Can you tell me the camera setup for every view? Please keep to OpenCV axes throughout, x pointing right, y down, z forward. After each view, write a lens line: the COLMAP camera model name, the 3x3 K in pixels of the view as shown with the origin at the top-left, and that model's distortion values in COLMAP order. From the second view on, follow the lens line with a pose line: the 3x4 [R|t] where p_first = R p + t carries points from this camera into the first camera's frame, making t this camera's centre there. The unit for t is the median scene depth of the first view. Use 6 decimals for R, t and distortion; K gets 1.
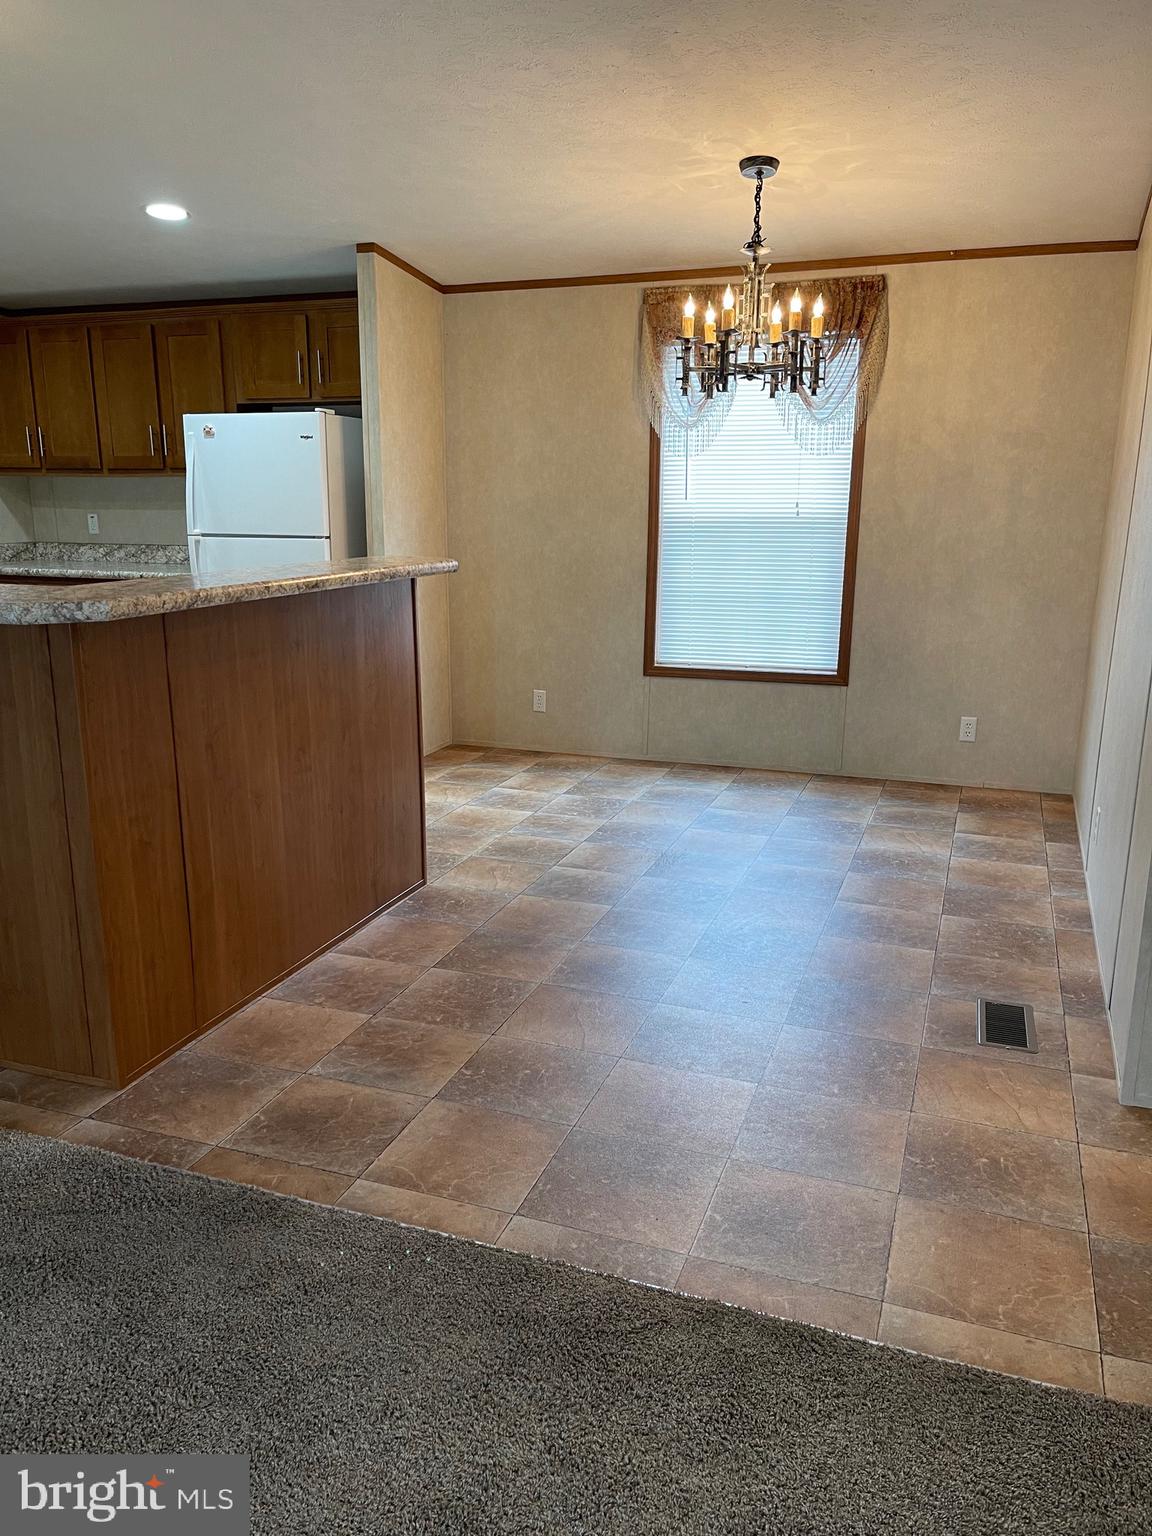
lens RADIAL K [[1156.0, 0, 559.3], [0, 1156.0, 766.4], [0, 0, 1]] dist [0.054422, -0.071209]
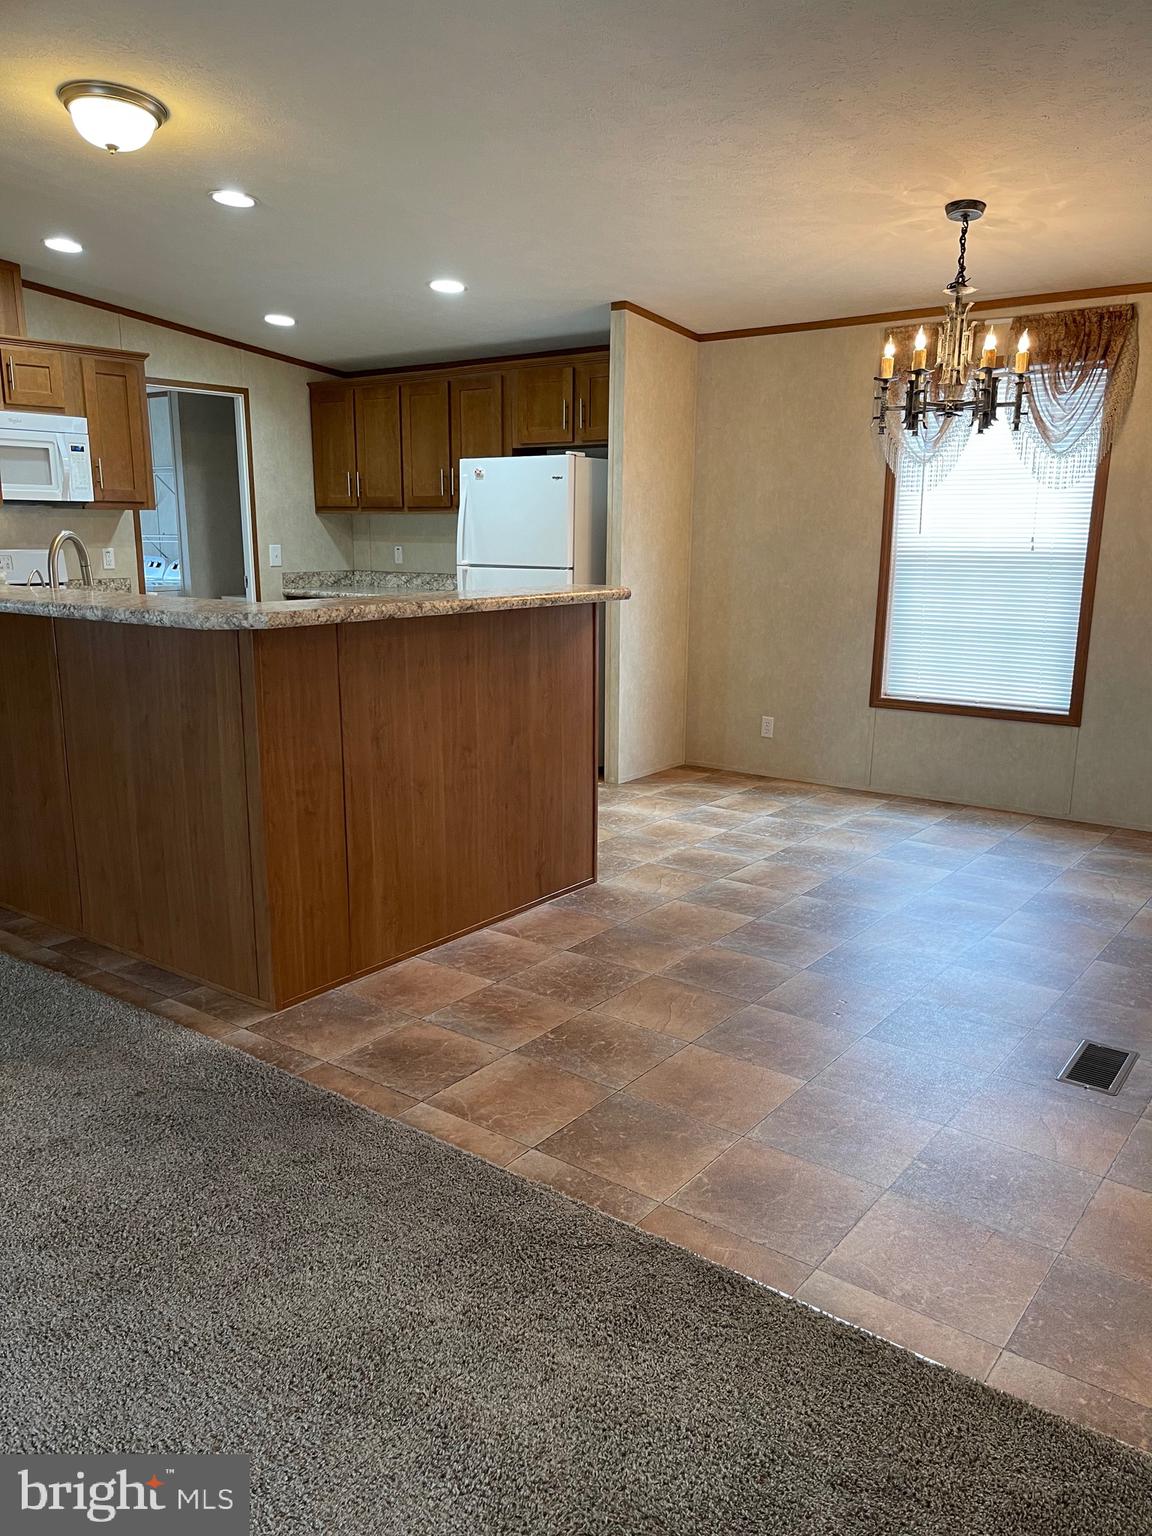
lens RADIAL K [[1156.0, 0, 556.4], [0, 1156.0, 763.8], [0, 0, 1]] dist [0.054422, -0.071209]
pose [[0.954042, 0.060794, -0.293441, 0.166396], [-0.069478, 0.997398, -0.019251, 0.013580], [0.291507, 0.038754, 0.955783, -0.062519]]
